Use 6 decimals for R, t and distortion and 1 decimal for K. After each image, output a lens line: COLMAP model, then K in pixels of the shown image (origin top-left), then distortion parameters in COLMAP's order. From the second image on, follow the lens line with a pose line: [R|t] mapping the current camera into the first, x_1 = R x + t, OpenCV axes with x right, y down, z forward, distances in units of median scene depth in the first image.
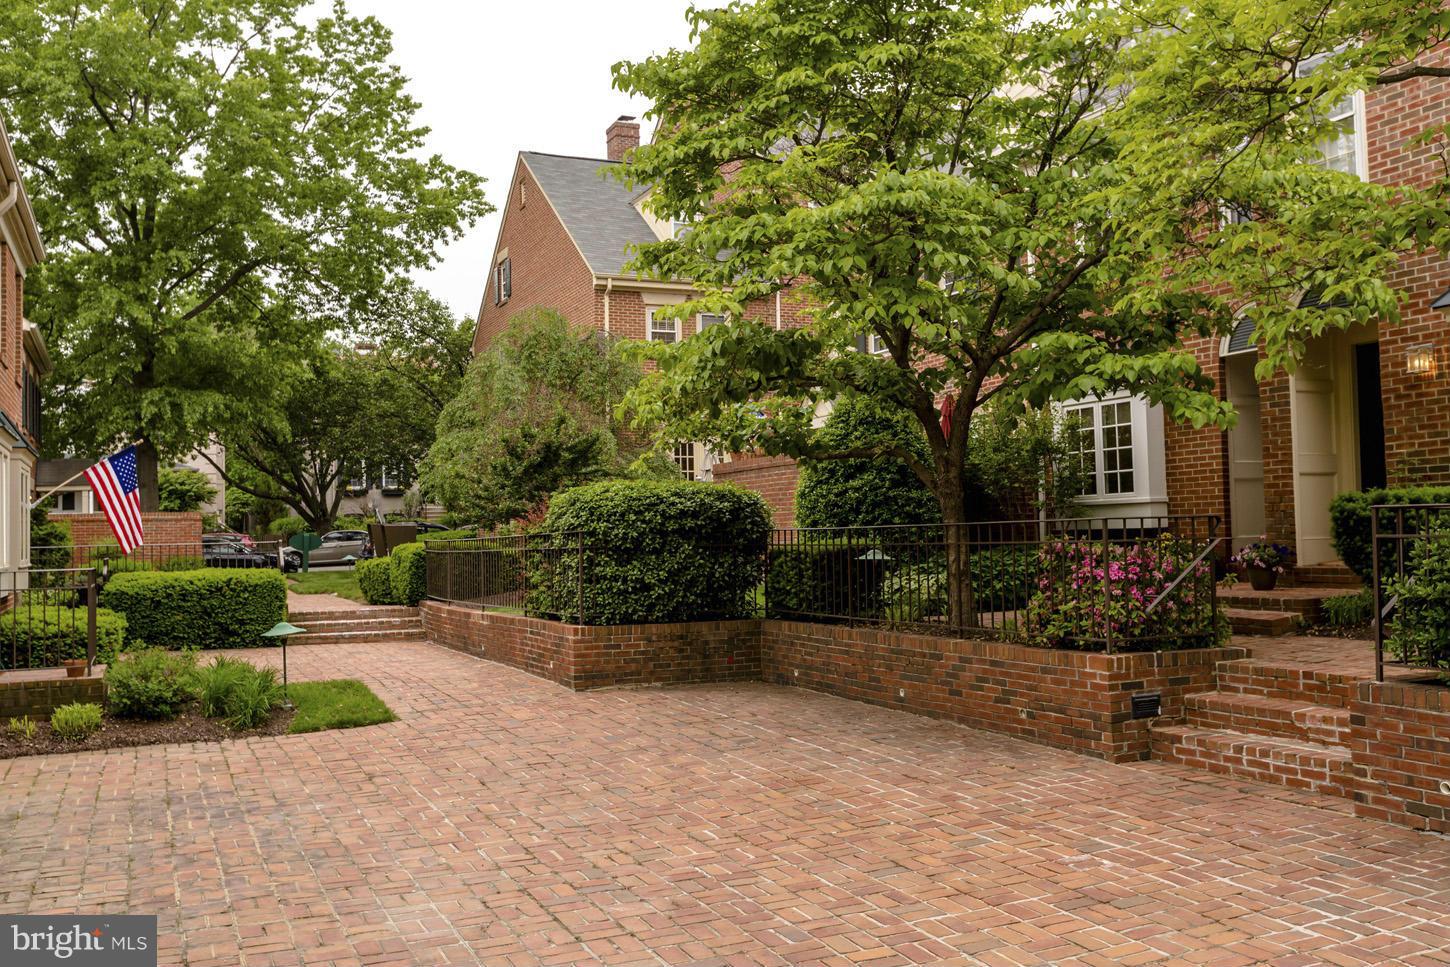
lens RADIAL K [[1300.4, 0, 724.3], [0, 1300.4, 487.5], [0, 0, 1]] dist [0.001344, -0.006693]
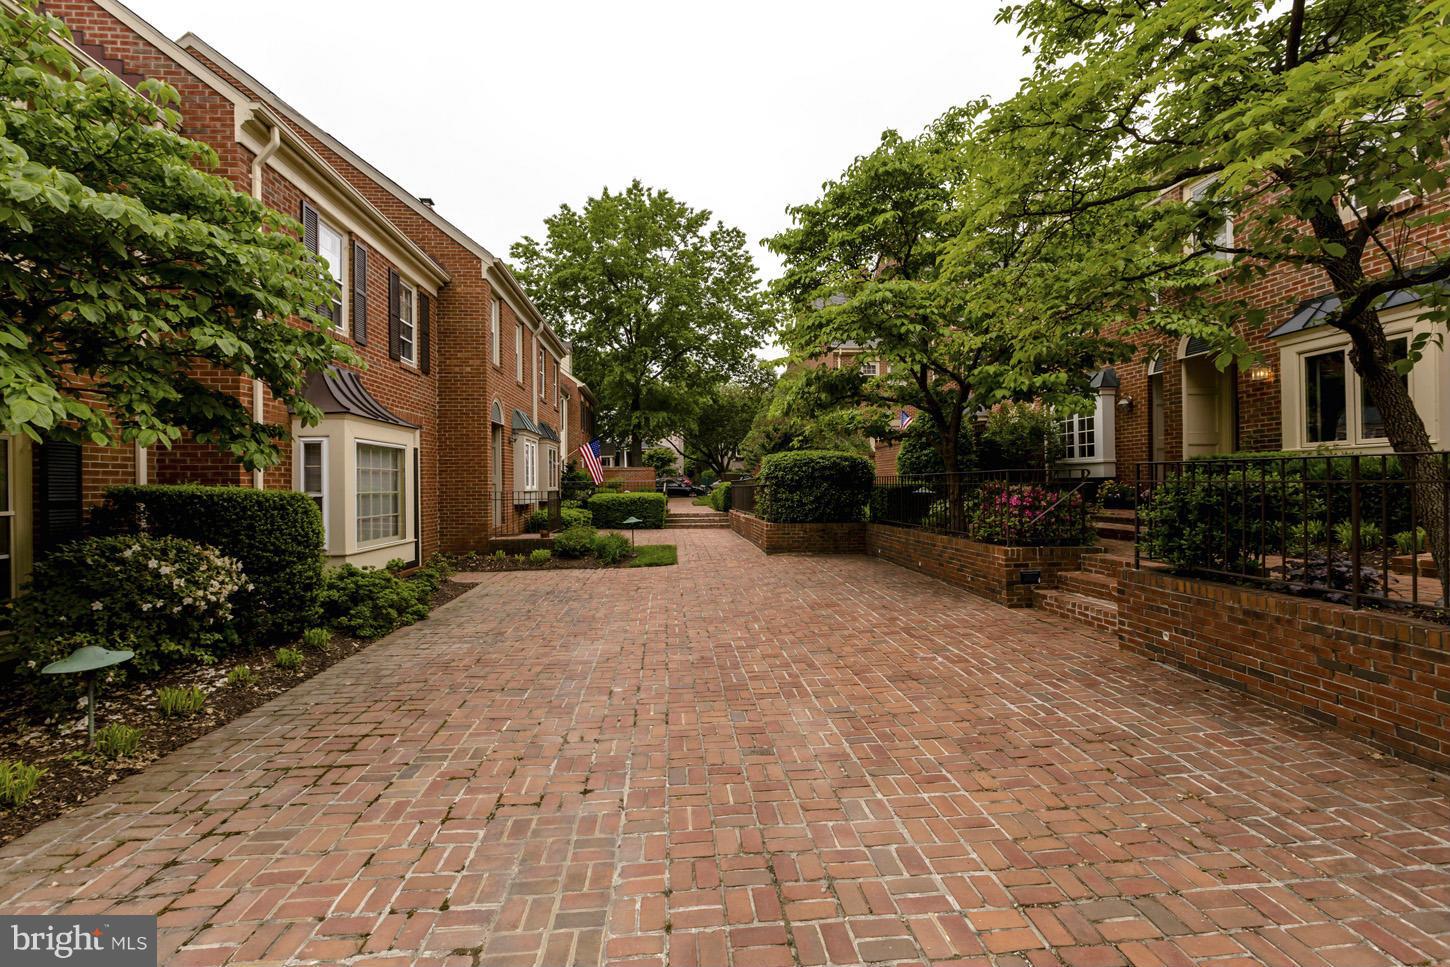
lens RADIAL K [[651.6, 0, 764.2], [0, 651.6, 482.1], [0, 0, 1]] dist [0.000383, 0.000193]
pose [[0.943570, 0.010672, -0.331002, 0.190314], [0.002155, 0.999262, 0.038363, 0.003468], [0.331167, -0.036911, 0.942850, 0.039115]]
